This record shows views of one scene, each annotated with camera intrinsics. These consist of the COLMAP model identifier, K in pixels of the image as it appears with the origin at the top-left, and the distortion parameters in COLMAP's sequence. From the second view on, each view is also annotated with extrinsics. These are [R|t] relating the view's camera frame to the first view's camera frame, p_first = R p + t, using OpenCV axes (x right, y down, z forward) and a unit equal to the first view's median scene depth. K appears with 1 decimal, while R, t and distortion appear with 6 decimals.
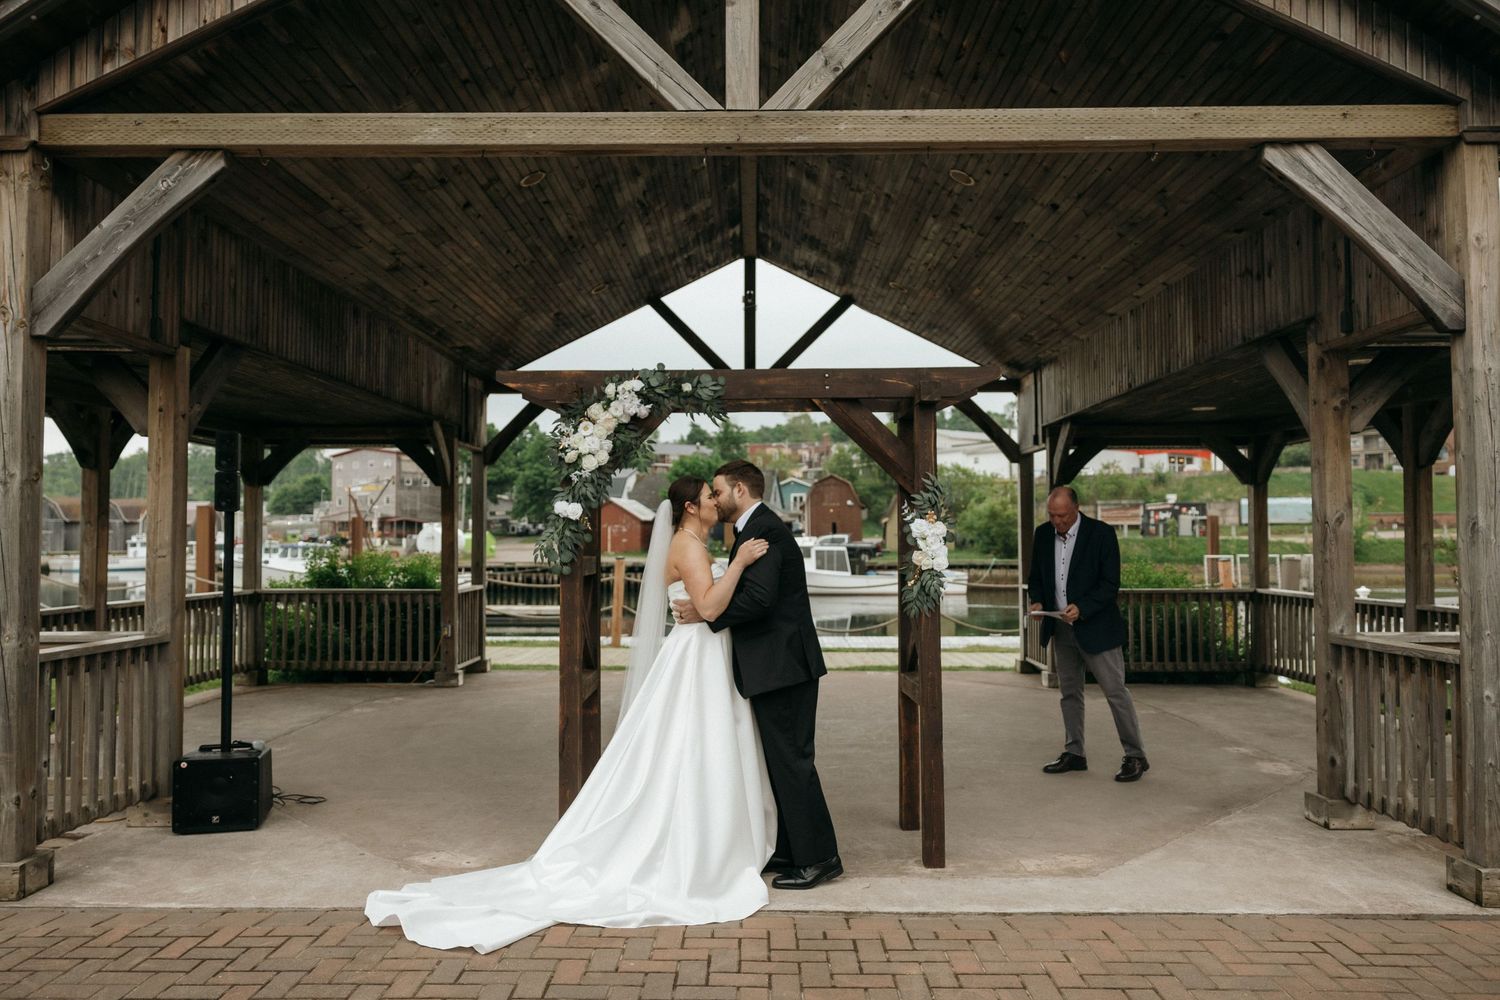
lens RADIAL K [[1037.8, 0, 743.0], [0, 1037.8, 505.9], [0, 0, 1]] dist [0.002472, 0.006068]
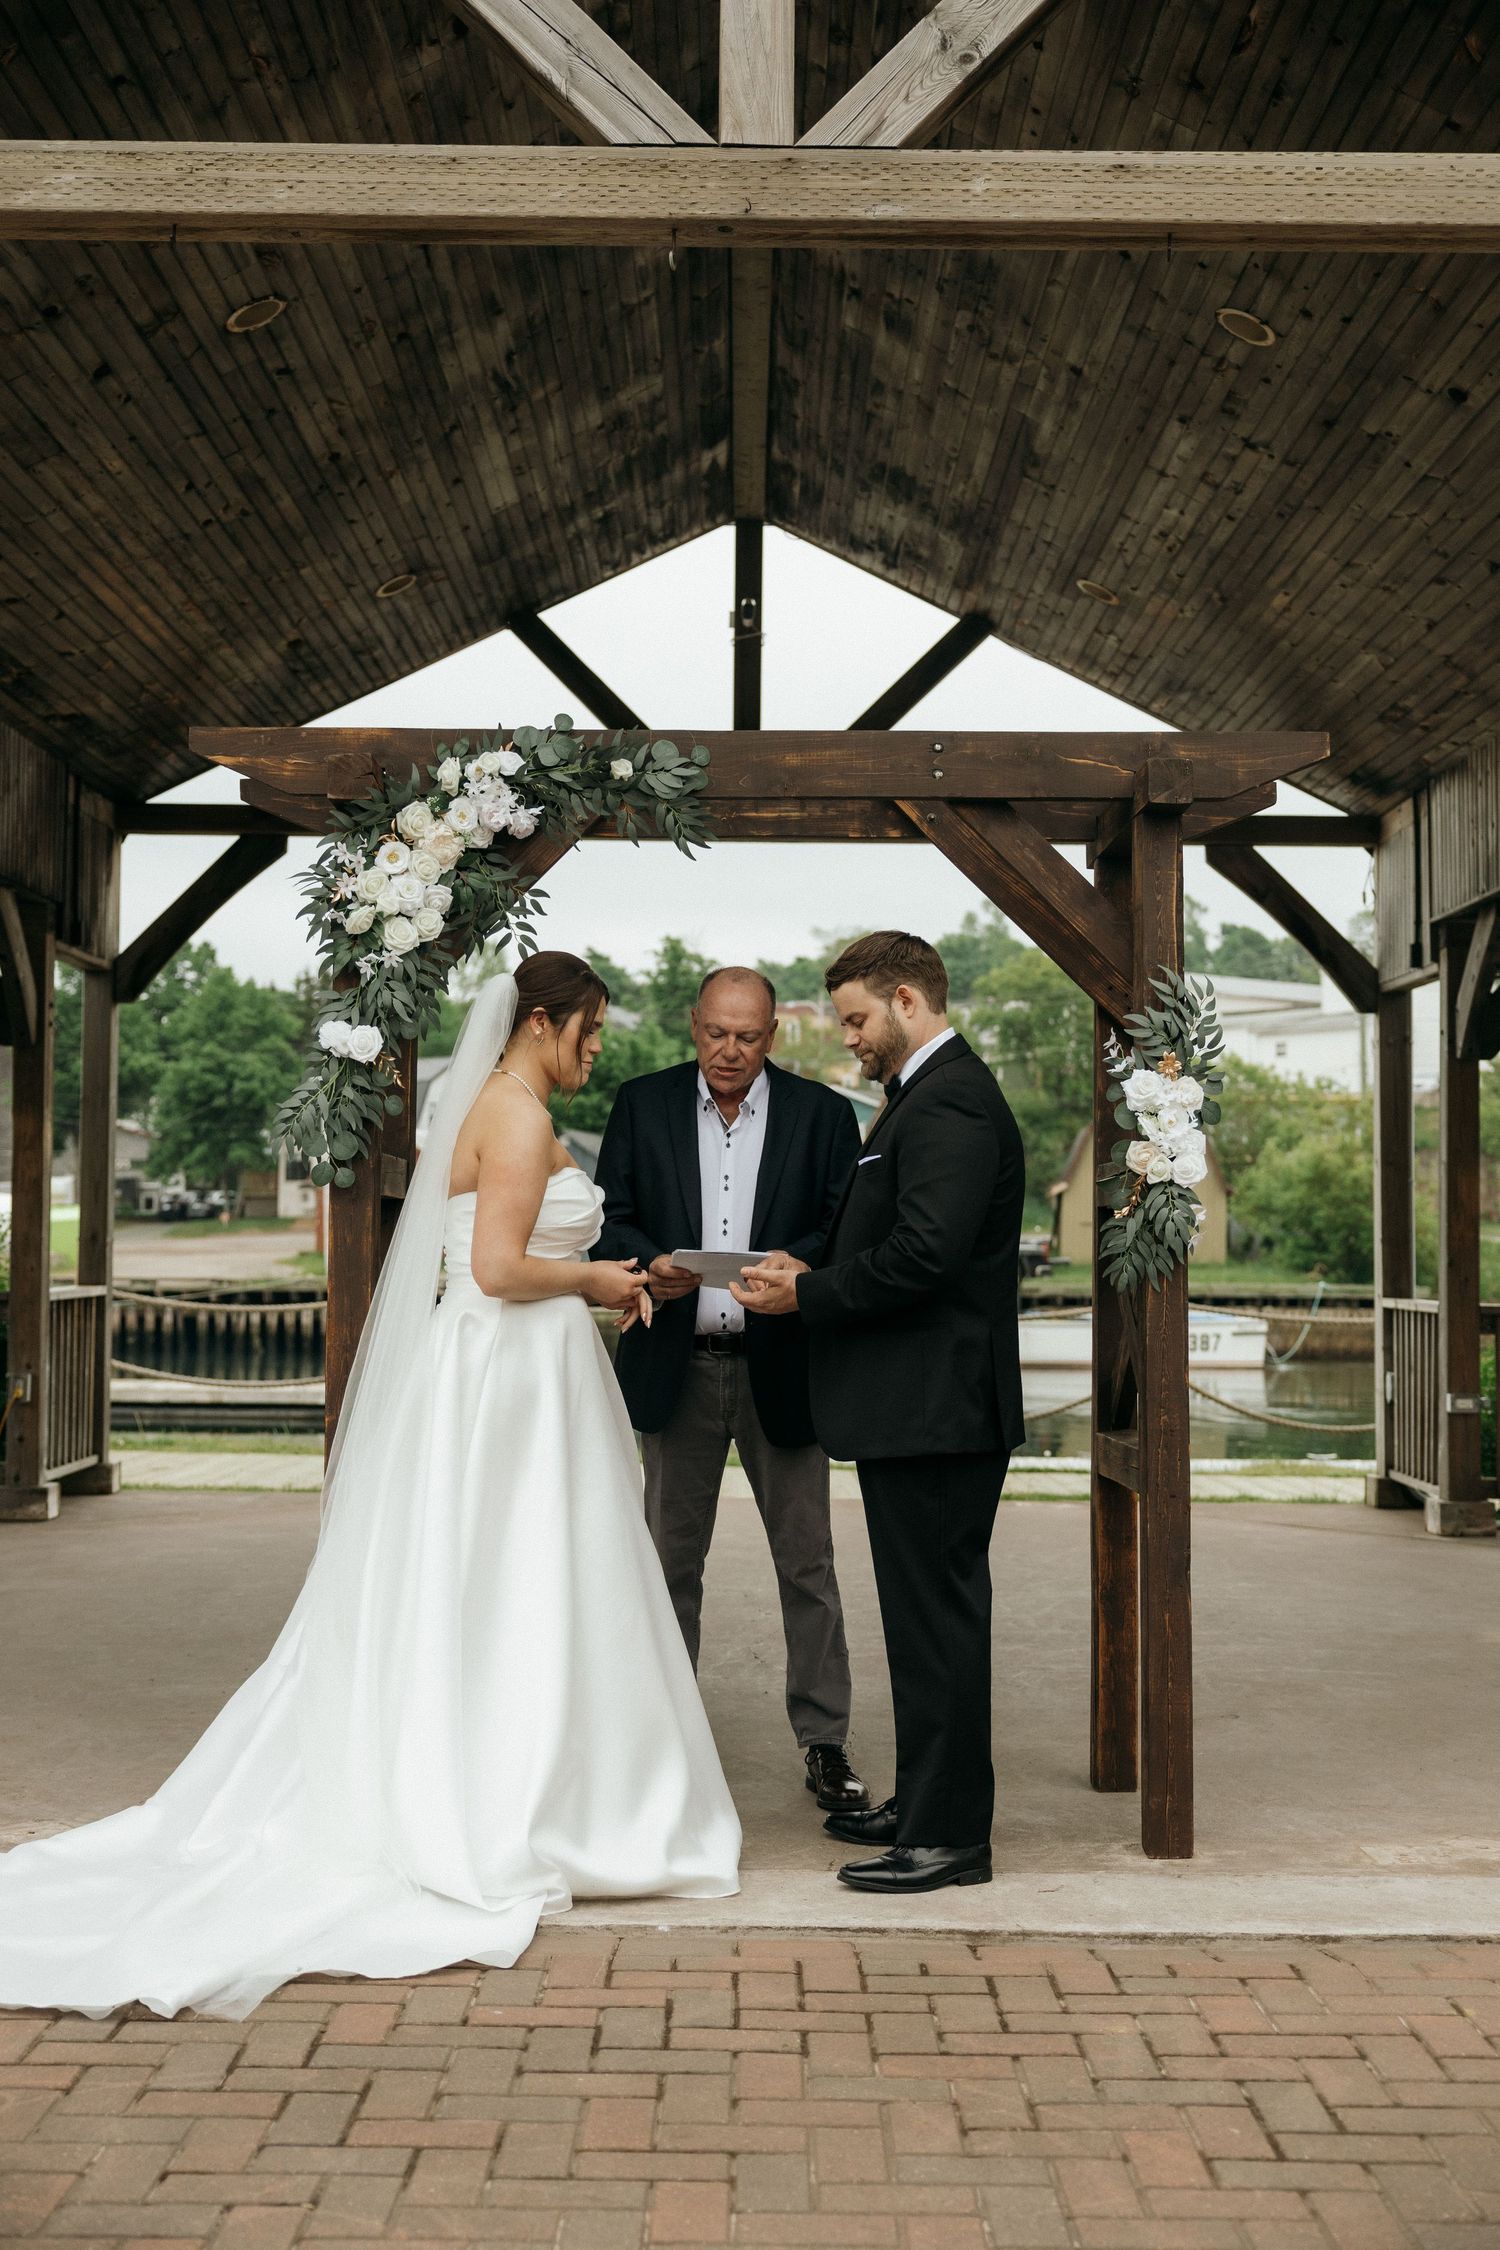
lens RADIAL K [[2539.5, 0, 754.2], [0, 2539.5, 1119.5], [0, 0, 1]] dist [0.004256, 0.000000]
pose [[0.999795, 0.011596, 0.016612, -0.009147], [-0.011342, 0.999818, -0.015316, 0.033955], [-0.016787, 0.015124, 0.999745, -0.055011]]
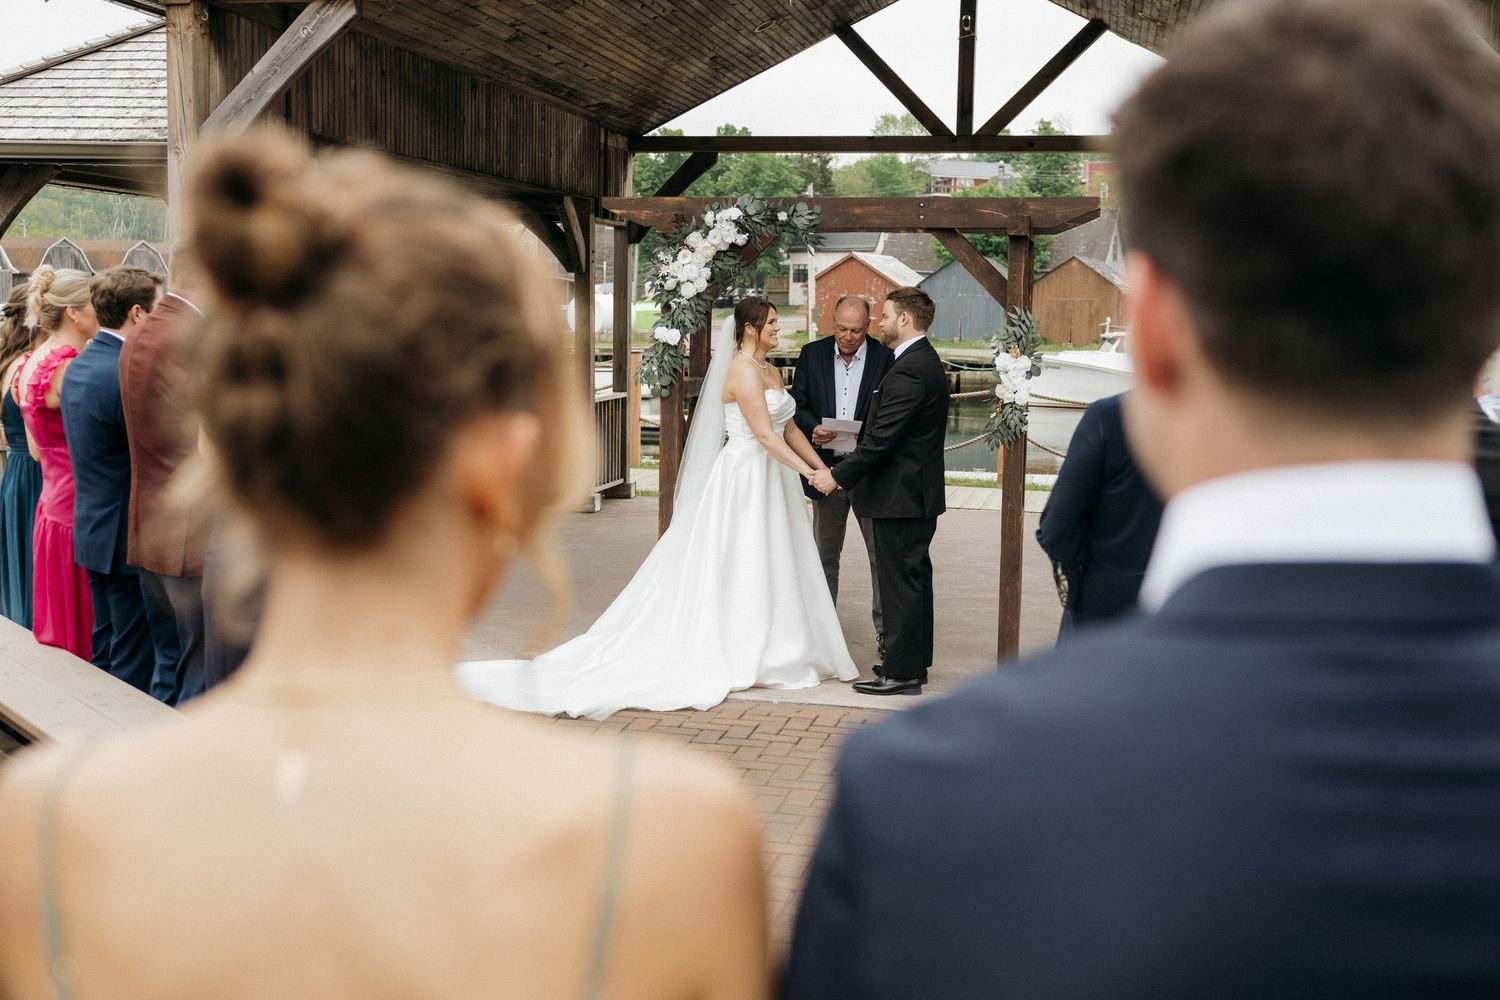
lens RADIAL K [[1652.3, 0, 753.2], [0, 1652.3, 496.3], [0, 0, 1]] dist [0.018598, 0.000000]
pose [[0.980866, 0.040251, -0.190479, 0.156690], [-0.012688, 0.989531, 0.143765, -0.049814], [0.194272, -0.138597, 0.971107, -0.406454]]
